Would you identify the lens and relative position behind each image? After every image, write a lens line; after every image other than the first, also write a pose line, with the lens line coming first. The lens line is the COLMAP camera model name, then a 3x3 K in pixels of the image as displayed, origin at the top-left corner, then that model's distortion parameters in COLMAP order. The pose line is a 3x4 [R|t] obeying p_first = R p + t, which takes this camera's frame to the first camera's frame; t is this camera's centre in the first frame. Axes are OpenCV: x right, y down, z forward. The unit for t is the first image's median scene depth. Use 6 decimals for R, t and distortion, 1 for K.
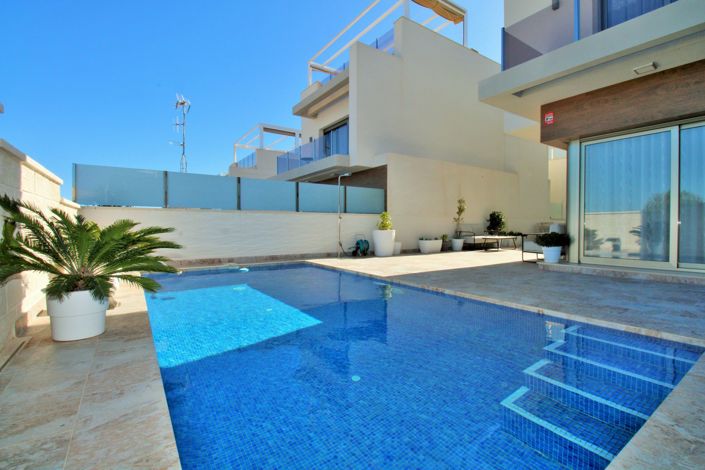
lens RADIAL K [[327.2, 0, 353.0], [0, 327.2, 232.3], [0, 0, 1]] dist [-0.010242, -0.003849]
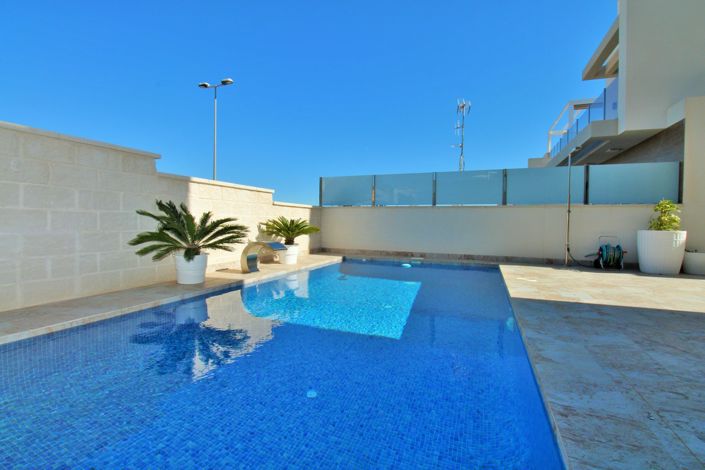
lens RADIAL K [[327.2, 0, 350.7], [0, 327.2, 232.8], [0, 0, 1]] dist [-0.010242, -0.003849]
pose [[0.533154, 0.030761, -0.845459, 0.290234], [-0.028147, 0.999430, 0.018613, 0.002811], [0.845550, 0.013874, 0.533716, 0.213490]]
